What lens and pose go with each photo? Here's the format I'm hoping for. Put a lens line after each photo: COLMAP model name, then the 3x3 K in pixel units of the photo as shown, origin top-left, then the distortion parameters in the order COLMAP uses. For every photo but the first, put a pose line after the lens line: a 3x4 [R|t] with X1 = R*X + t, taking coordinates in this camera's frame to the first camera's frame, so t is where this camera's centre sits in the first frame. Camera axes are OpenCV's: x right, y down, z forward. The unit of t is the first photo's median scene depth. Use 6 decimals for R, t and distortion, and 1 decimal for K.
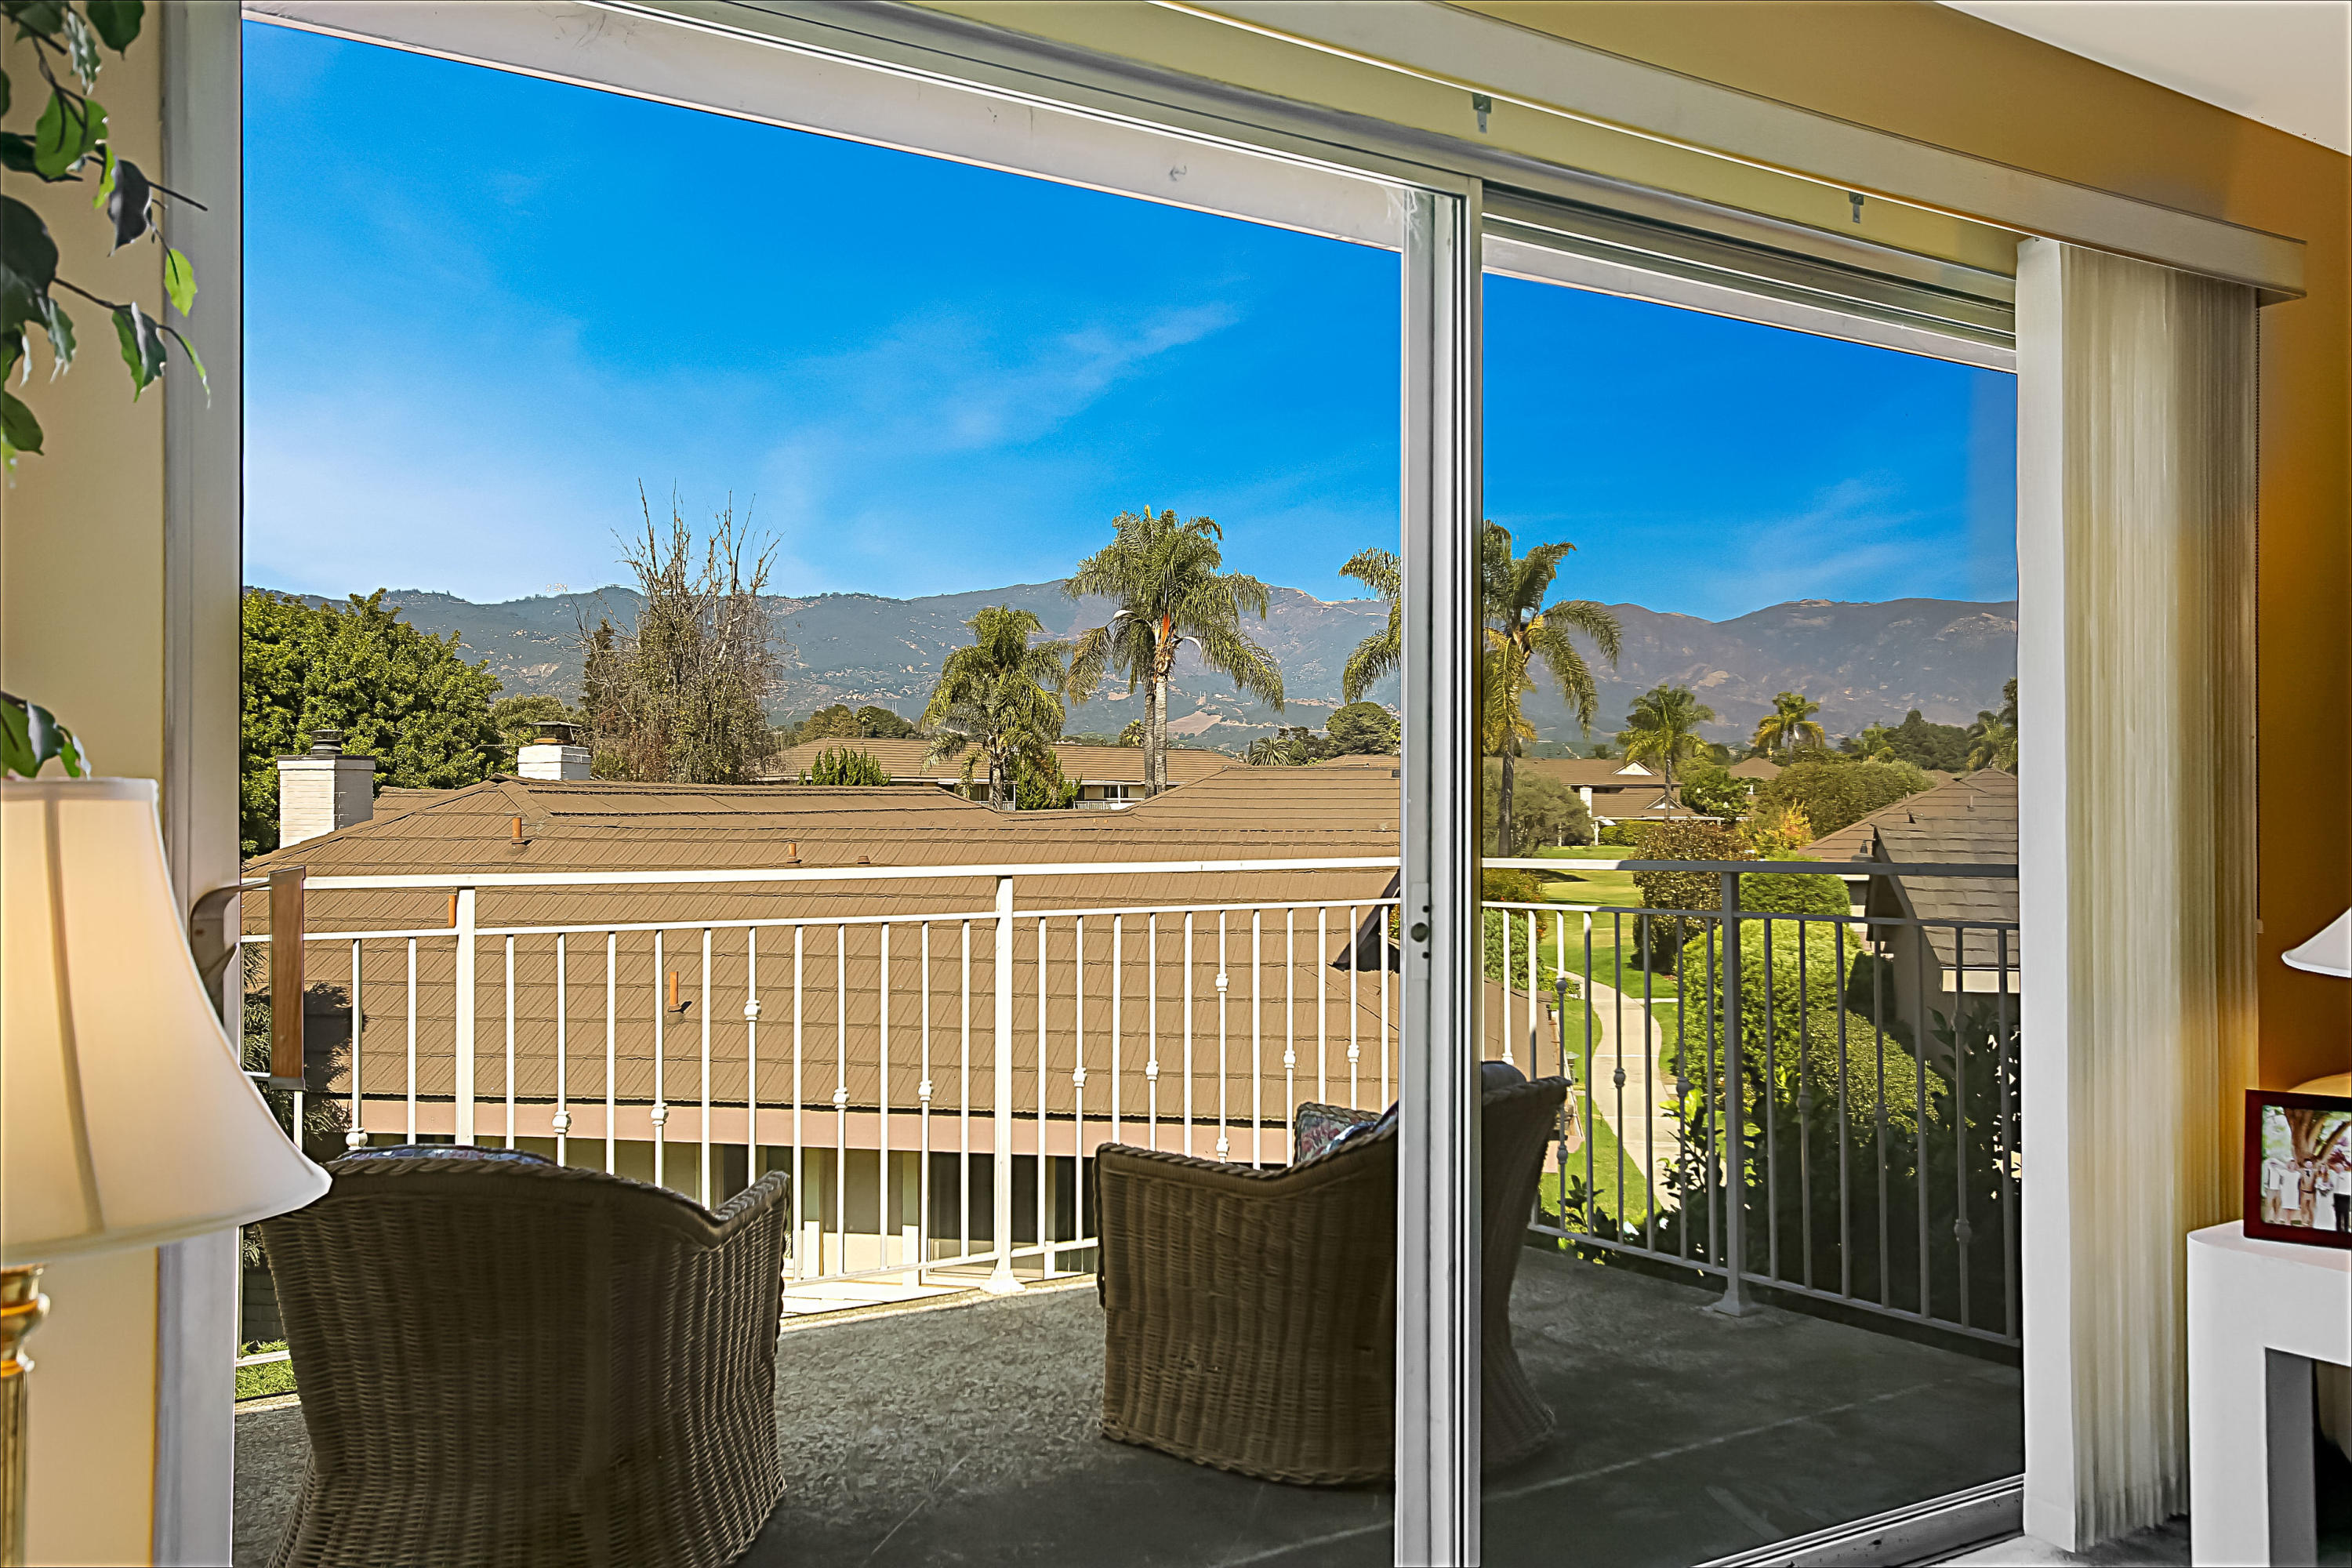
lens RADIAL K [[2021.1, 0, 1210.8], [0, 2021.1, 750.4], [0, 0, 1]] dist [-0.014795, 0.023338]
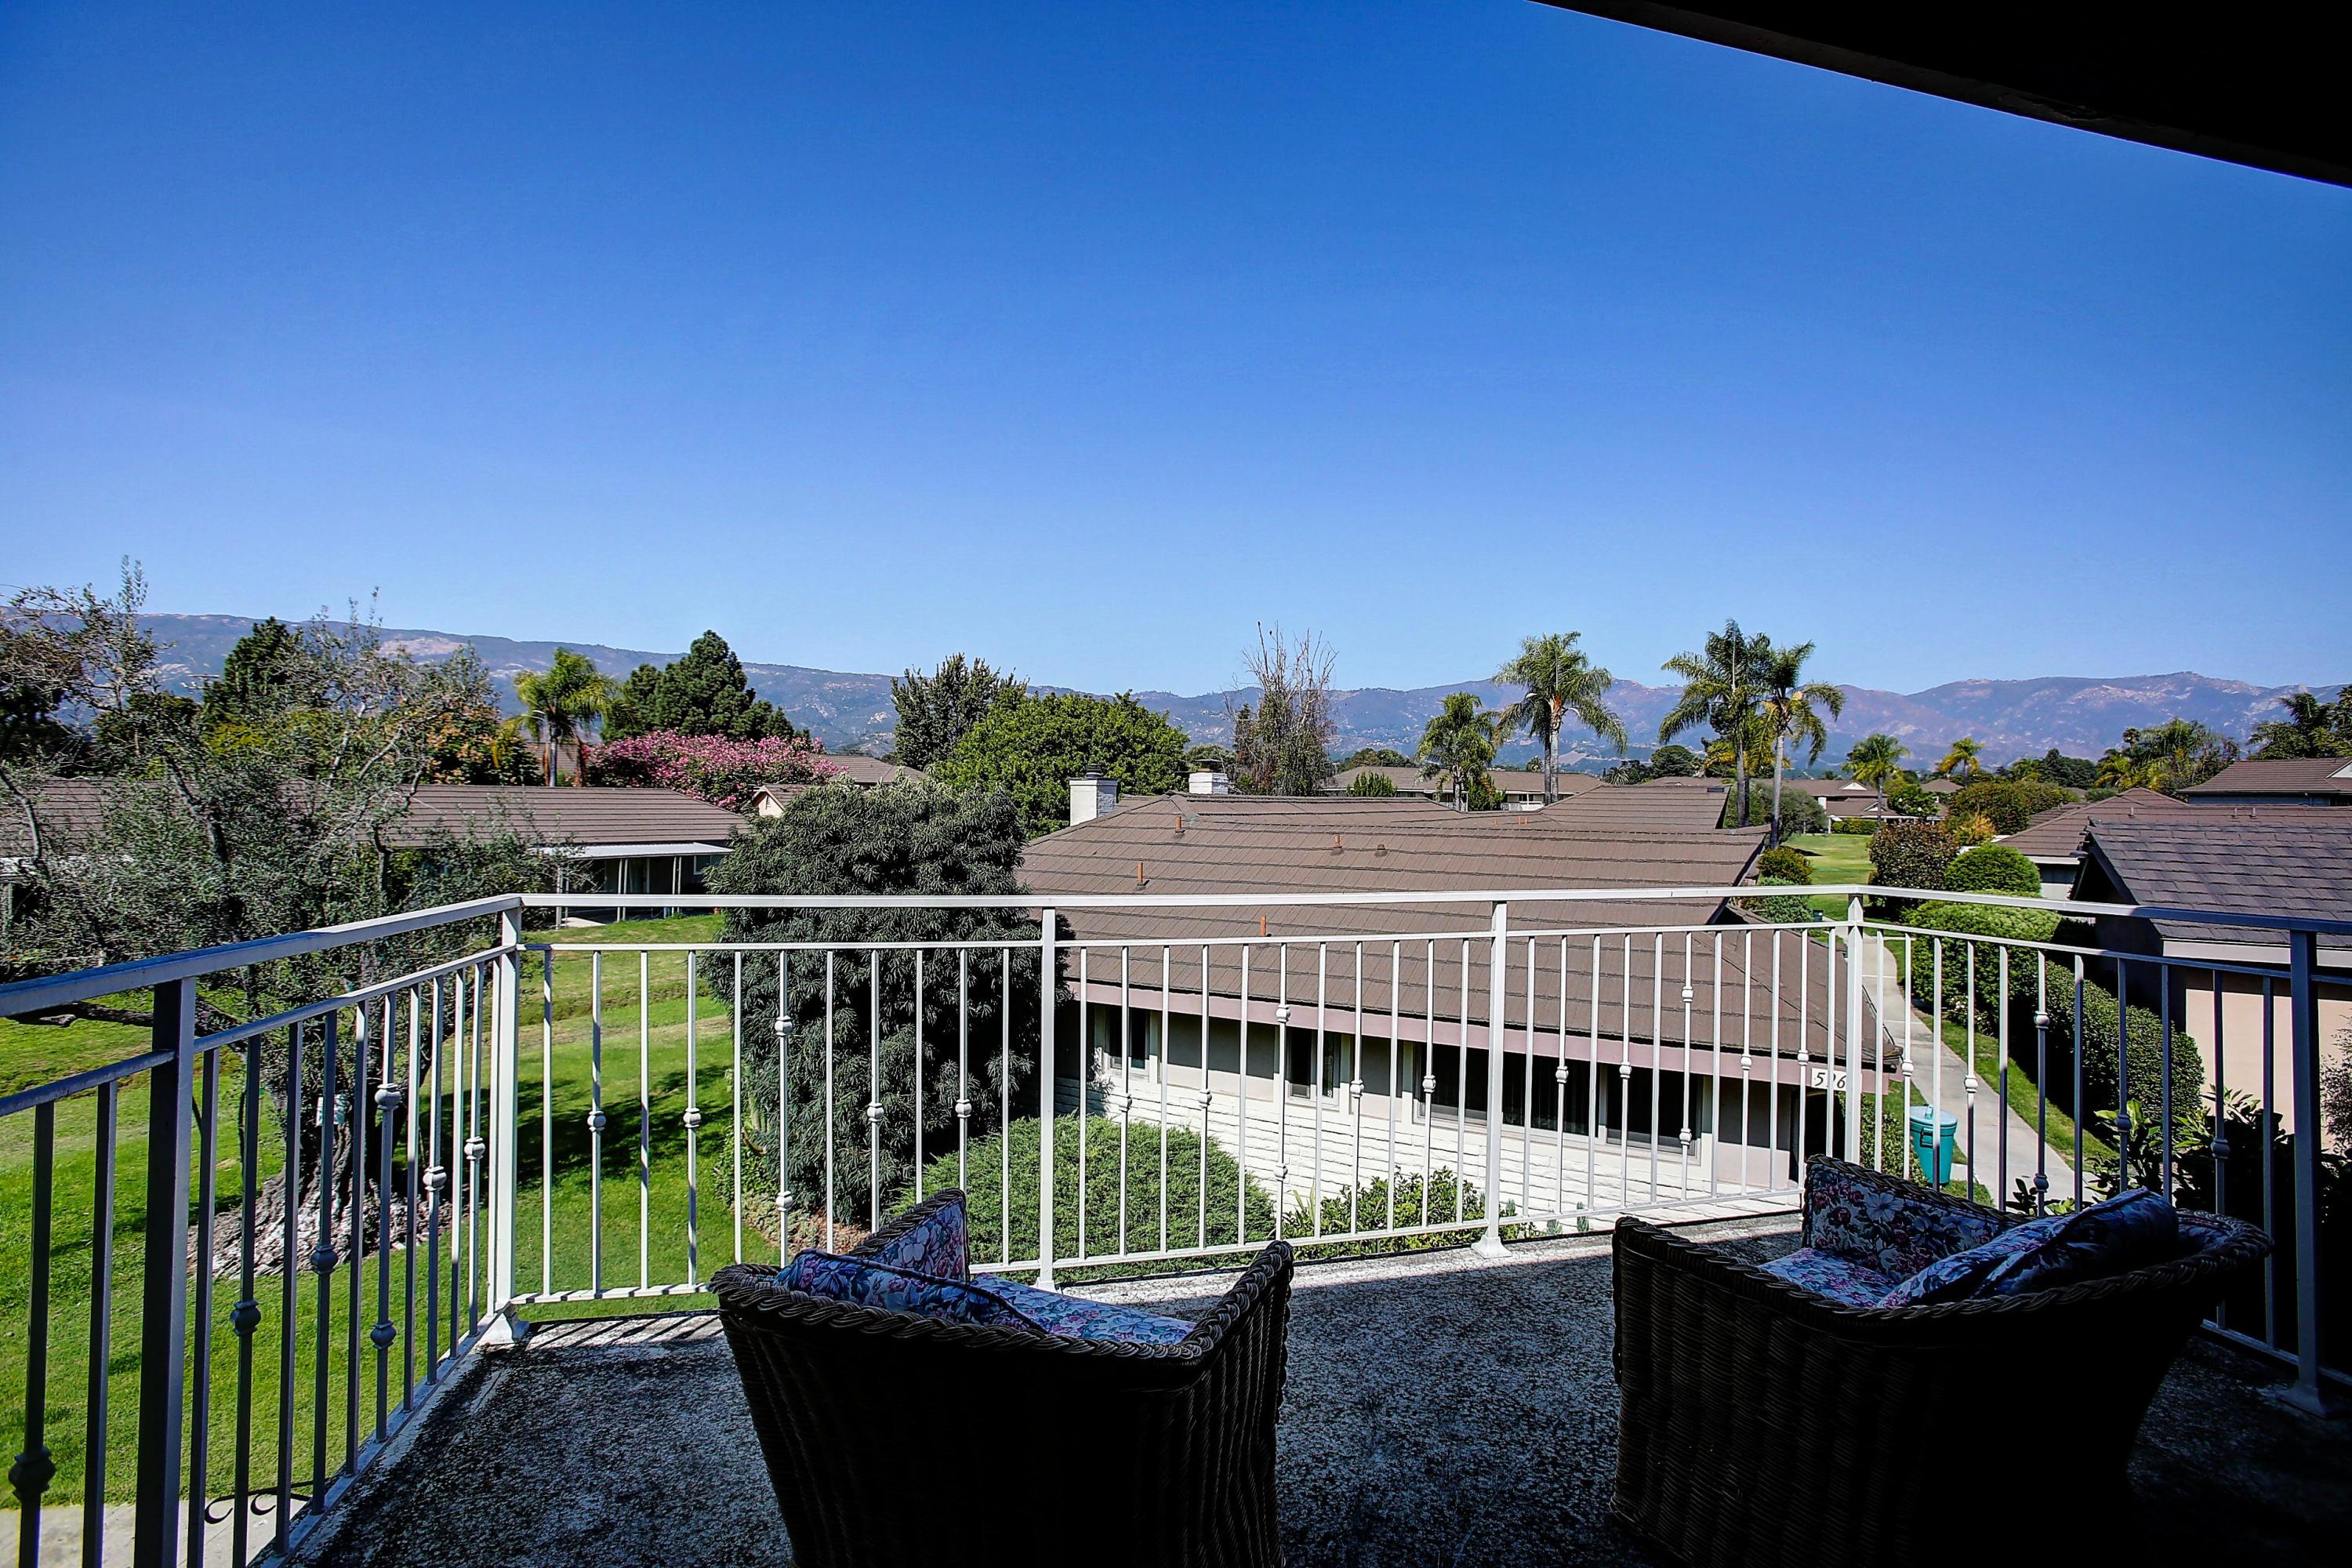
lens RADIAL K [[1099.9, 0, 1177.7], [0, 1099.9, 792.8], [0, 0, 1]] dist [-0.042314, 0.013669]
pose [[0.938378, 0.008354, -0.345509, -0.014565], [-0.002231, 0.999833, 0.018118, -0.003271], [0.345603, -0.016231, 0.938240, 0.103481]]
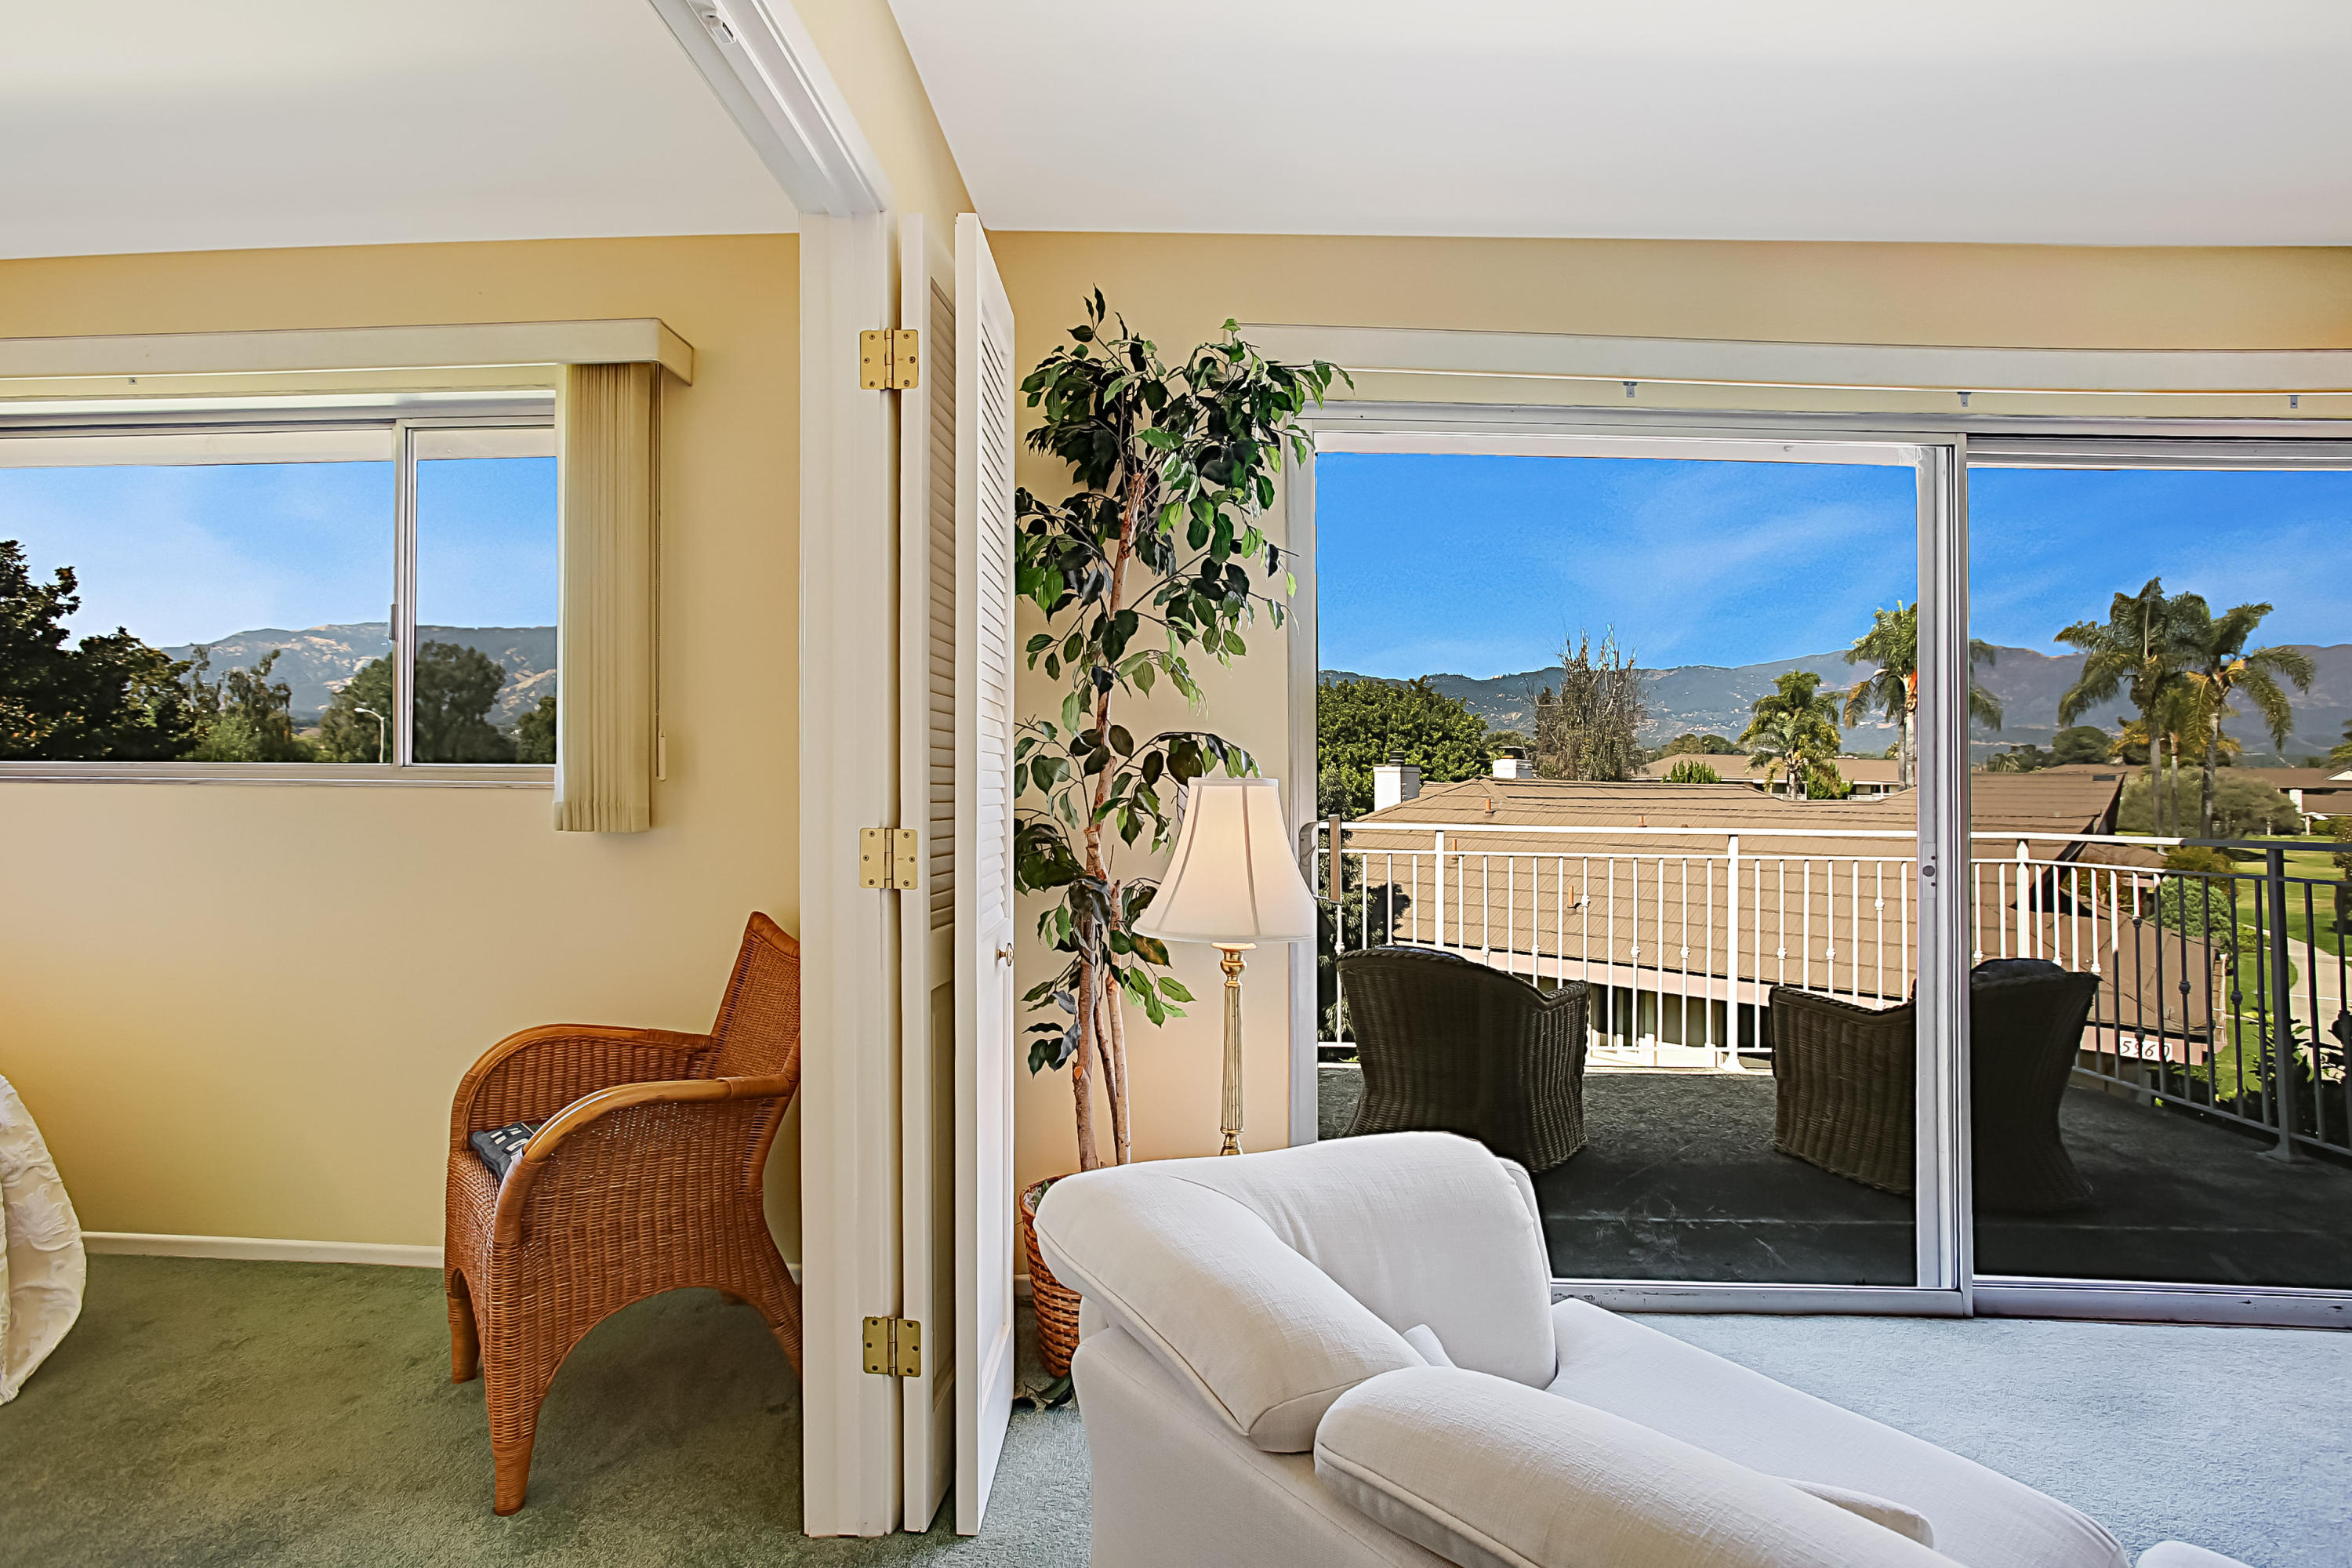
lens RADIAL K [[1099.9, 0, 1145.5], [0, 1099.9, 776.6], [0, 0, 1]] dist [-0.042314, 0.013669]
pose [[0.801378, 0.008441, -0.598099, 0.018714], [0.000165, 0.999897, 0.014333, -0.000952], [0.598159, -0.011584, 0.801294, -0.025230]]
